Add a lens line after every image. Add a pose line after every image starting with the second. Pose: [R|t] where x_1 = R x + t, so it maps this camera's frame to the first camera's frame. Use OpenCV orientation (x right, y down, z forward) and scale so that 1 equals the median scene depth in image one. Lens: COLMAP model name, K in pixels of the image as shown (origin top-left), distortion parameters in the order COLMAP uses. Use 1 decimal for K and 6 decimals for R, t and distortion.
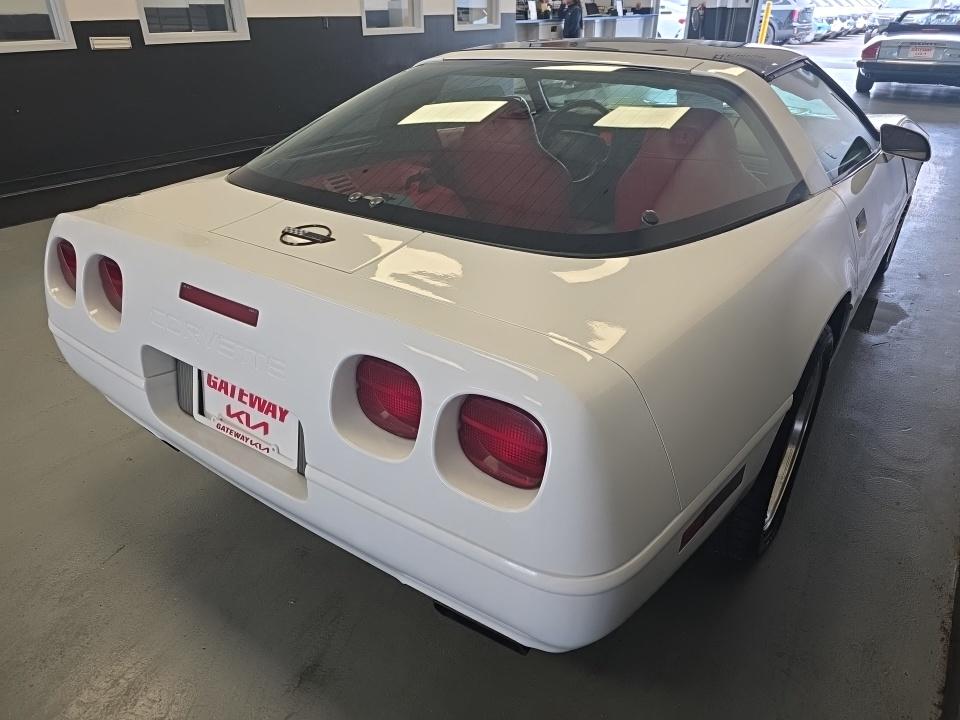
lens RADIAL K [[650.1, 0, 499.0], [0, 650.1, 374.6], [0, 0, 1]] dist [0.039149, -0.047940]
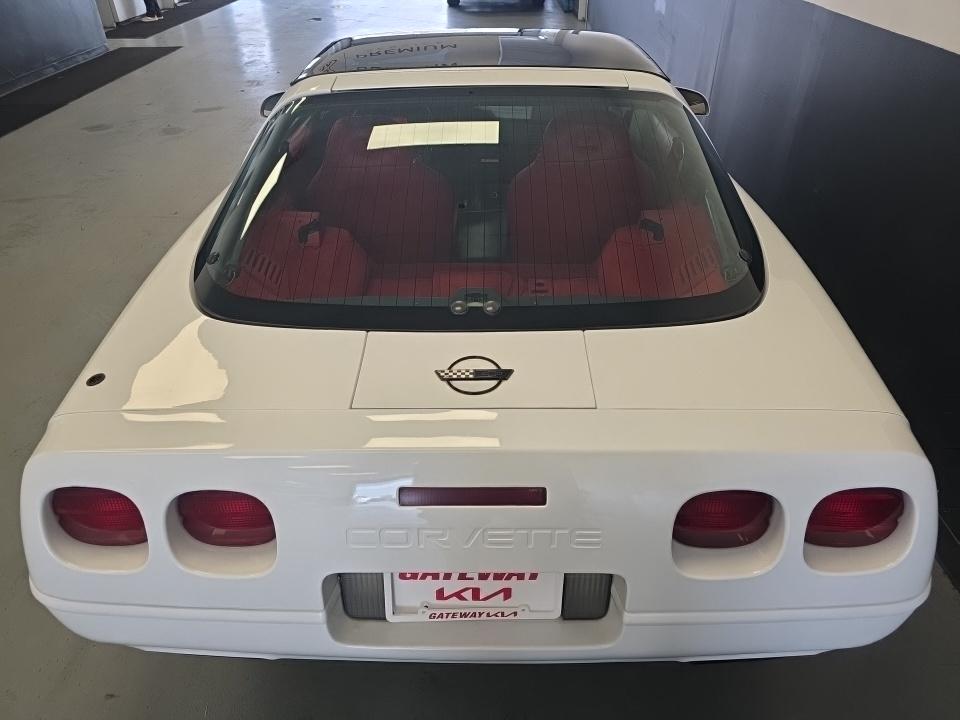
lens RADIAL K [[660.6, 0, 480.0], [0, 660.6, 360.0], [0, 0, 1]] dist [0.040303, -0.041512]
pose [[0.821443, -0.331029, 0.464383, -0.114160], [0.284510, 0.943595, 0.169361, -0.062464], [-0.494253, -0.006999, 0.869290, 0.036861]]
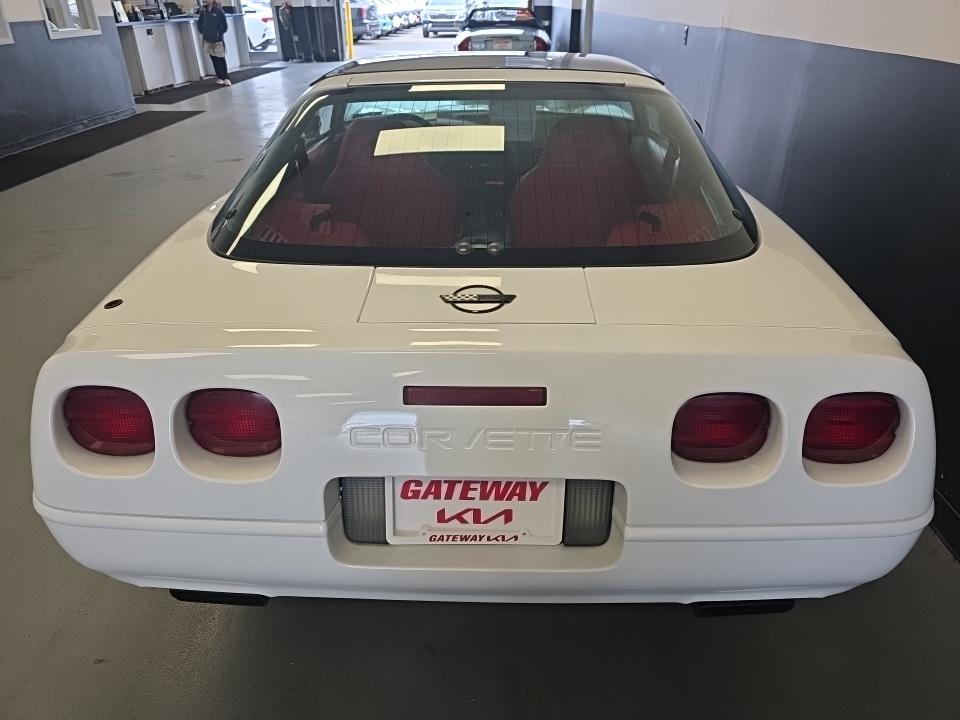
lens RADIAL K [[660.6, 0, 480.0], [0, 660.6, 360.0], [0, 0, 1]] dist [0.040303, -0.041512]
pose [[0.827651, -0.266436, 0.493969, -0.126530], [0.274881, 0.959780, 0.057117, -0.030129], [-0.489319, 0.088510, 0.867602, 0.034034]]
